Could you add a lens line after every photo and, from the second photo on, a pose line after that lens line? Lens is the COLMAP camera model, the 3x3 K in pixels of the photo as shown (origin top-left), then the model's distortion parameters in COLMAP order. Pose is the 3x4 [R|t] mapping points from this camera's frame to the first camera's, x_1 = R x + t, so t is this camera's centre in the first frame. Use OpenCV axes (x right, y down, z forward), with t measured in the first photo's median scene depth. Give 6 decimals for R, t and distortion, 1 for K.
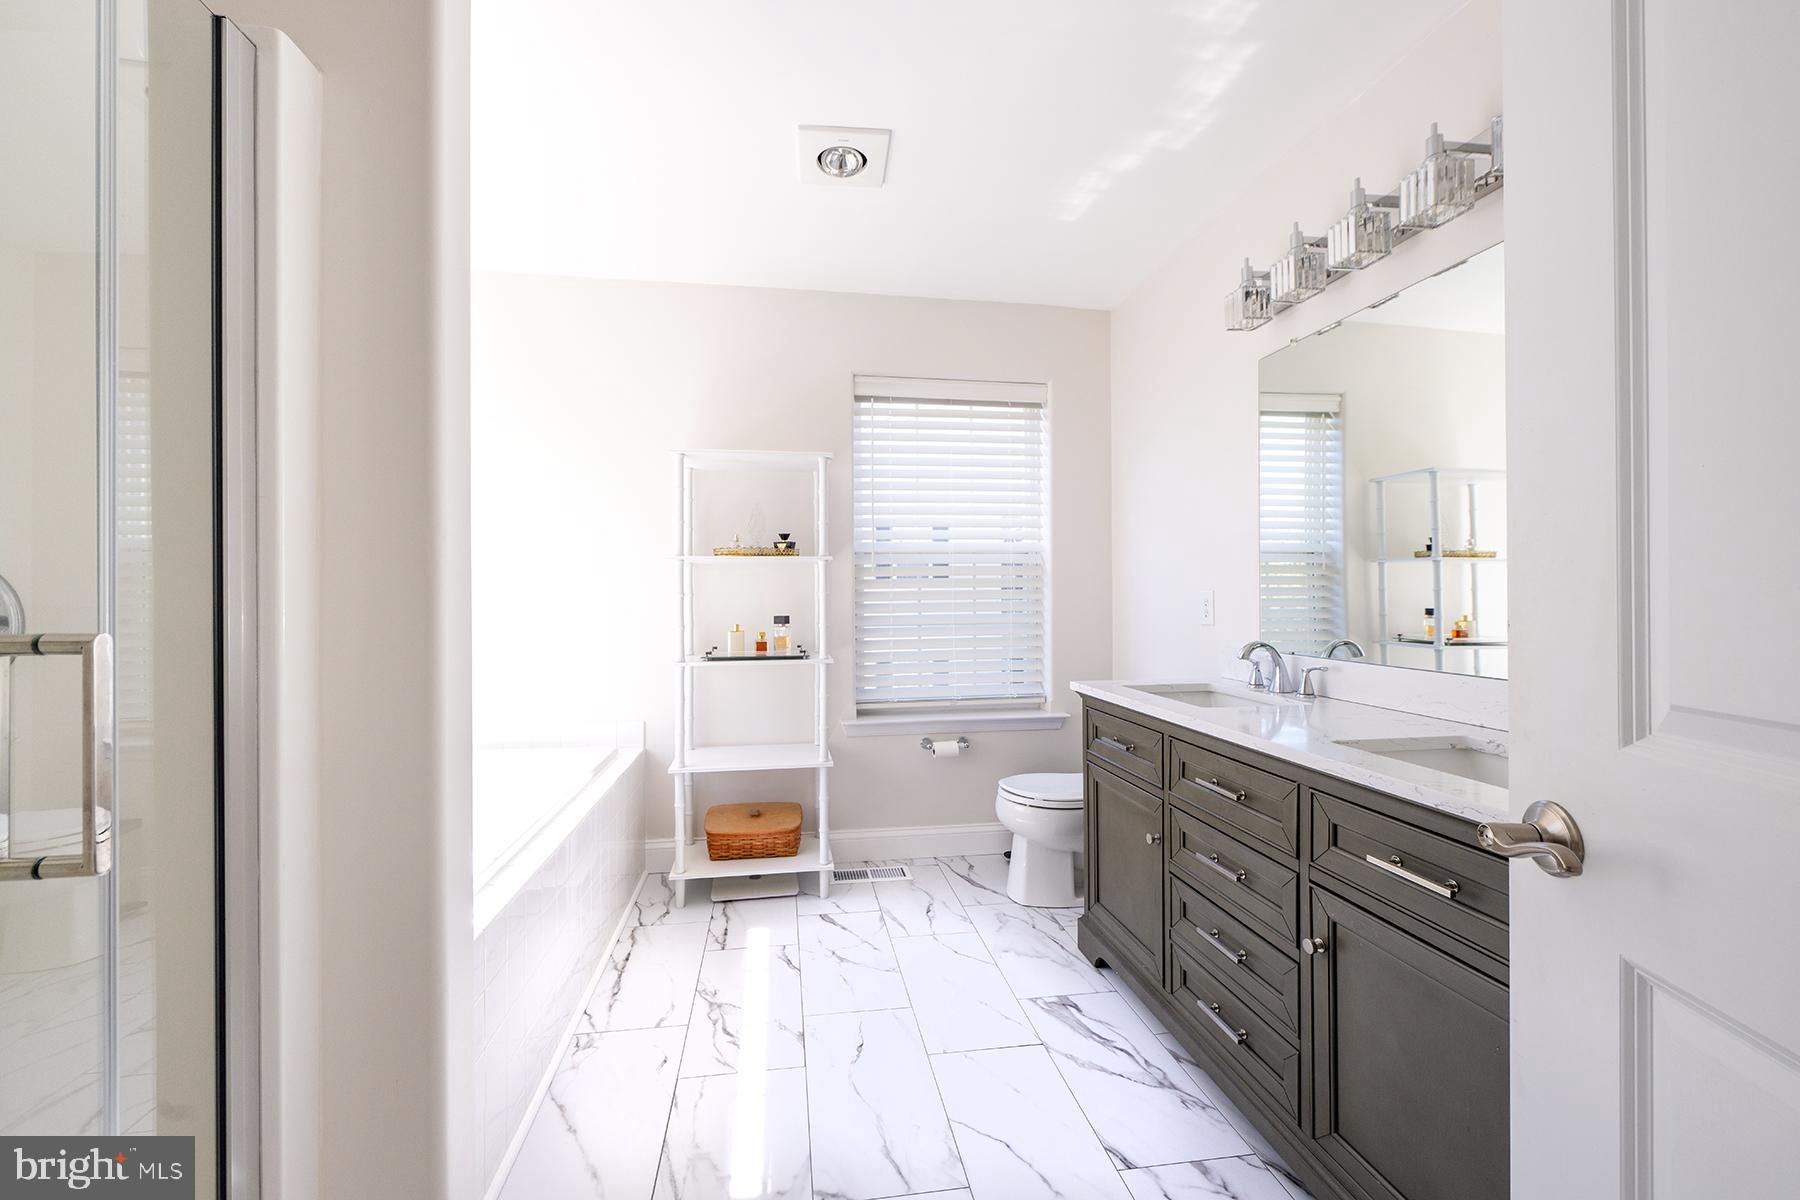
lens RADIAL K [[711.2, 0, 888.0], [0, 711.2, 594.8], [0, 0, 1]] dist [-0.003929, 0.000063]
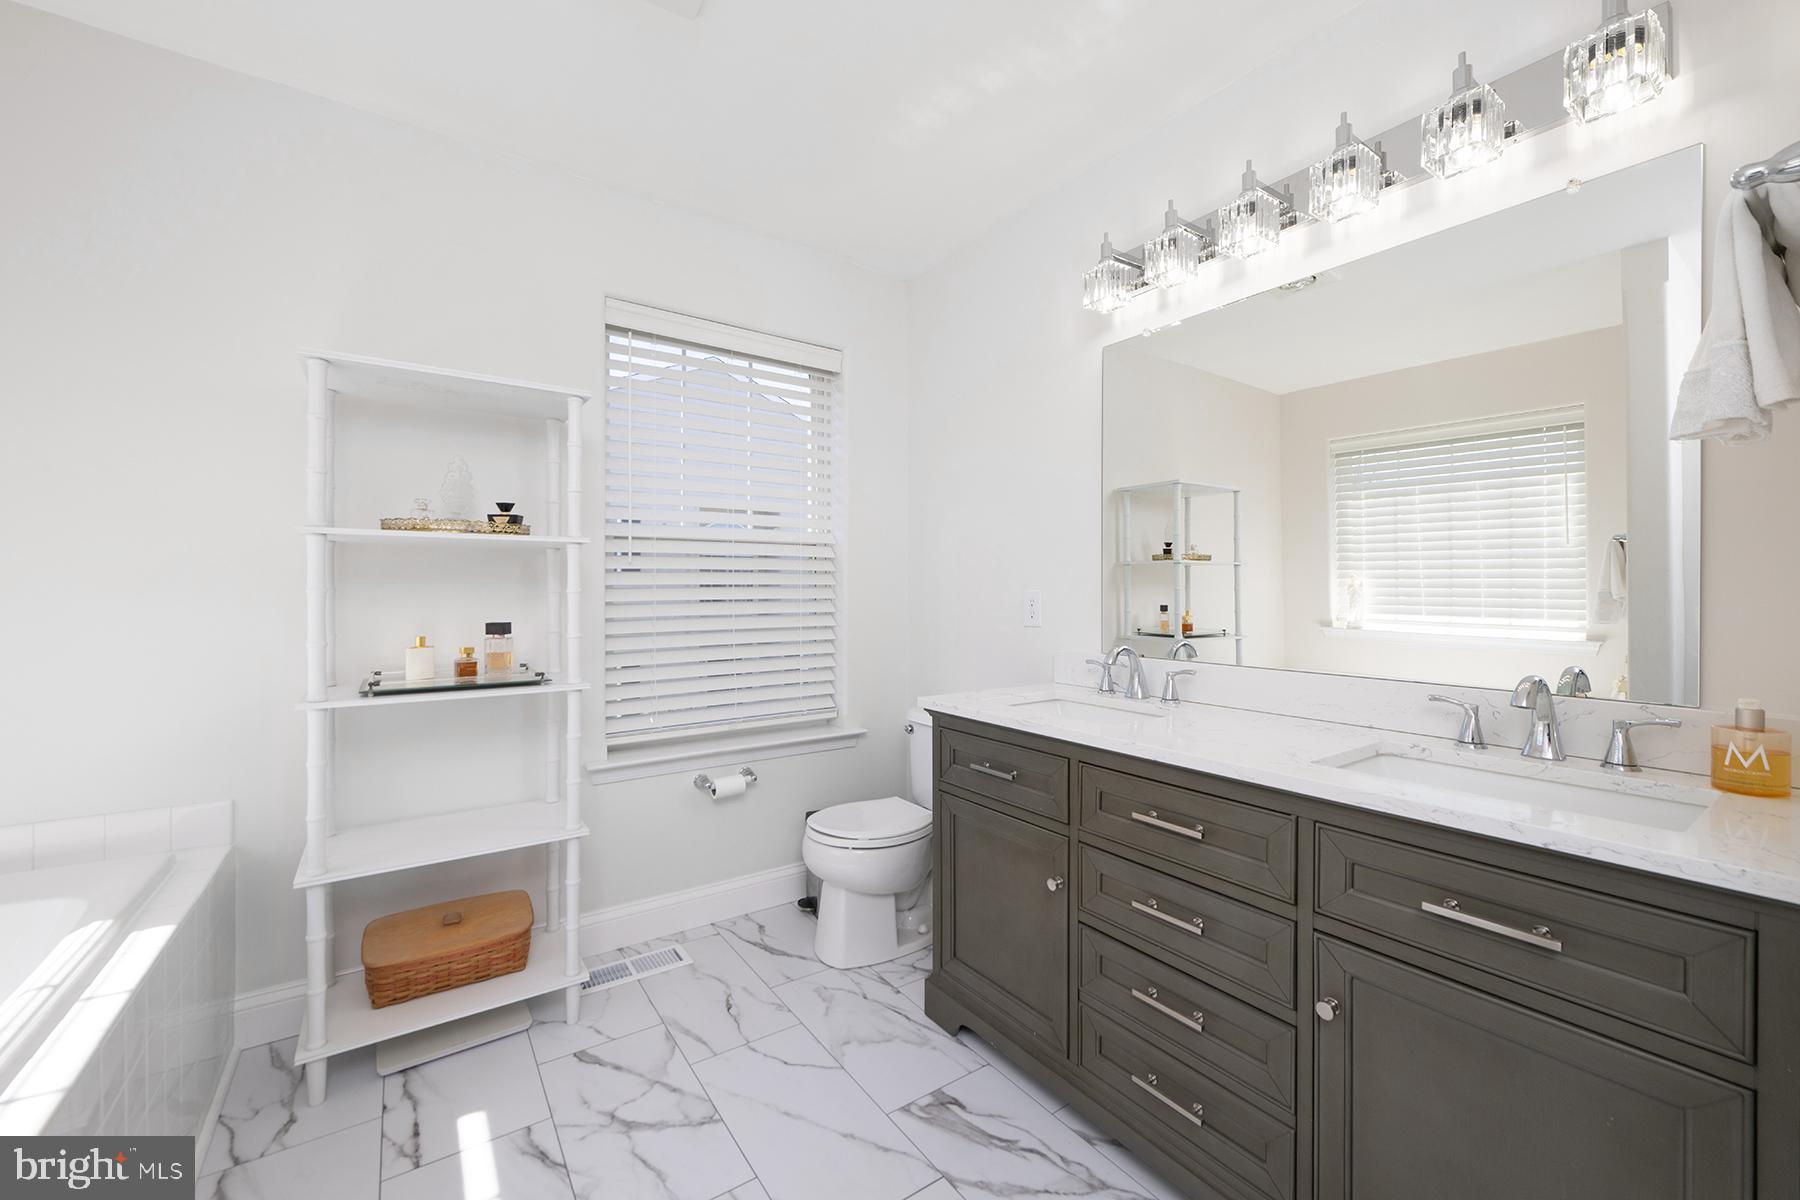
lens RADIAL K [[711.2, 0, 906.7], [0, 711.2, 590.6], [0, 0, 1]] dist [-0.003929, 0.000063]
pose [[0.892874, 0.004038, 0.450288, -0.117533], [-0.003778, 0.999992, -0.001477, -0.001914], [-0.450291, -0.000382, 0.892882, 0.232104]]
